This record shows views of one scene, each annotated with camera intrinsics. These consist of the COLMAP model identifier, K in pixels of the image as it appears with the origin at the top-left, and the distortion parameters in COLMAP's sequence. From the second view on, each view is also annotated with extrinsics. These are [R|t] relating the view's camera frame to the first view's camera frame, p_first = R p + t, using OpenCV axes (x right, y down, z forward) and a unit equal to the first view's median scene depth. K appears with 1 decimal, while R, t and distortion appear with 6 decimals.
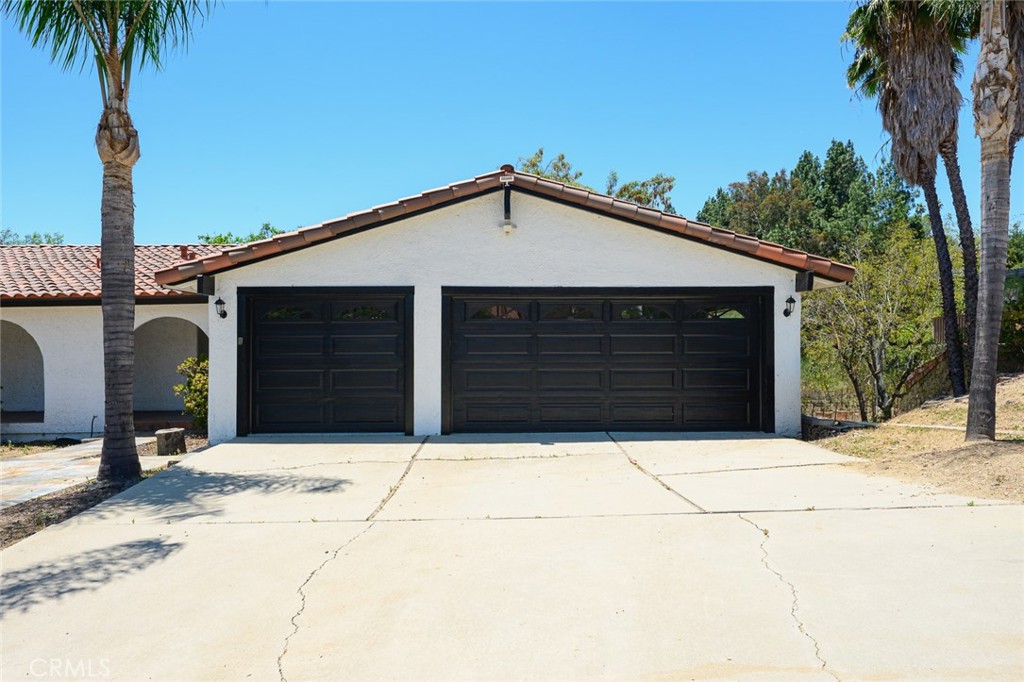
lens RADIAL K [[690.6, 0, 512.4], [0, 690.6, 343.6], [0, 0, 1]] dist [-0.004746, -0.001063]
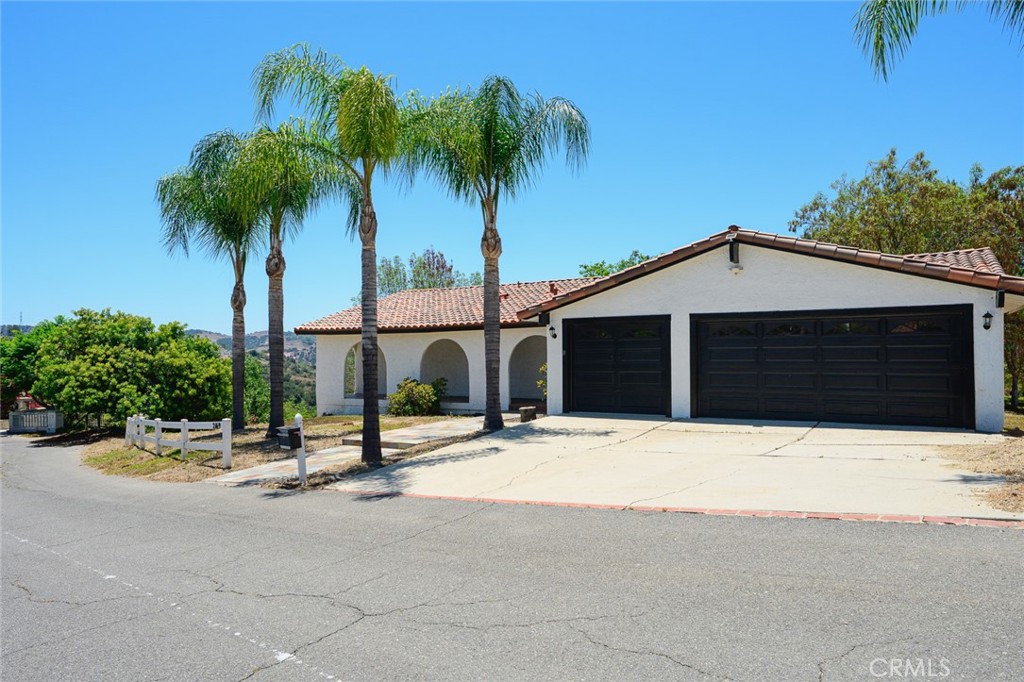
lens RADIAL K [[690.6, 0, 512.4], [0, 690.6, 343.6], [0, 0, 1]] dist [-0.004746, -0.001063]
pose [[0.847087, -0.010745, -0.531346, 0.348466], [0.006813, 0.999933, -0.009358, -0.010423], [0.531411, 0.004307, 0.847103, -0.409399]]
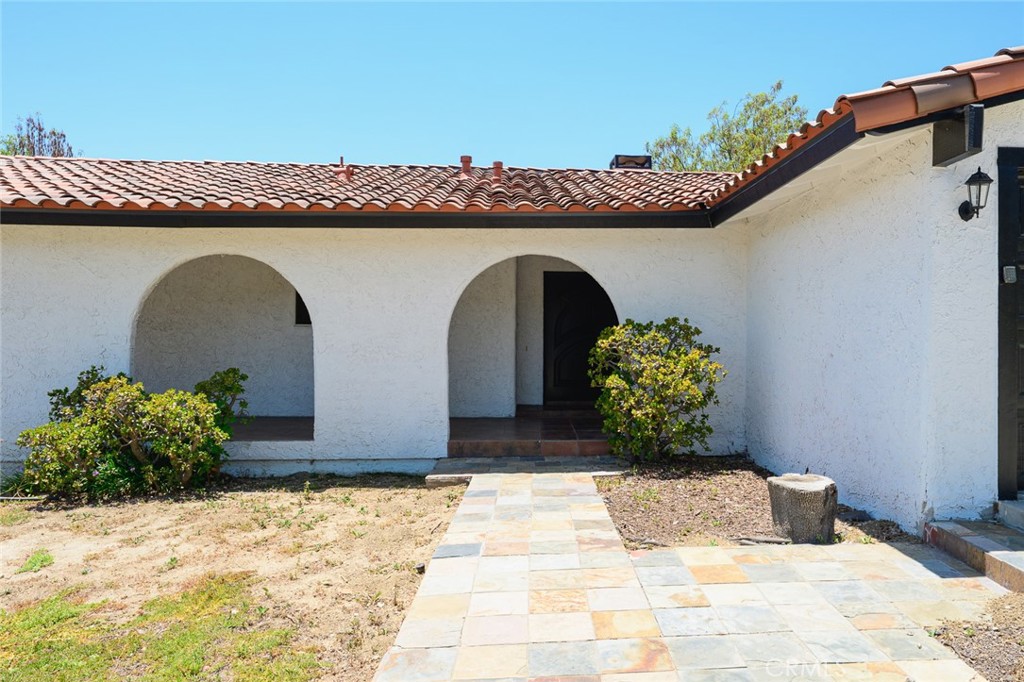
lens RADIAL K [[690.6, 0, 512.4], [0, 690.6, 343.6], [0, 0, 1]] dist [-0.004746, -0.001063]
pose [[0.999287, 0.009351, 0.036568, -0.712543], [-0.009766, 0.999890, 0.011175, 0.038302], [-0.036459, -0.011524, 0.999269, 0.580020]]
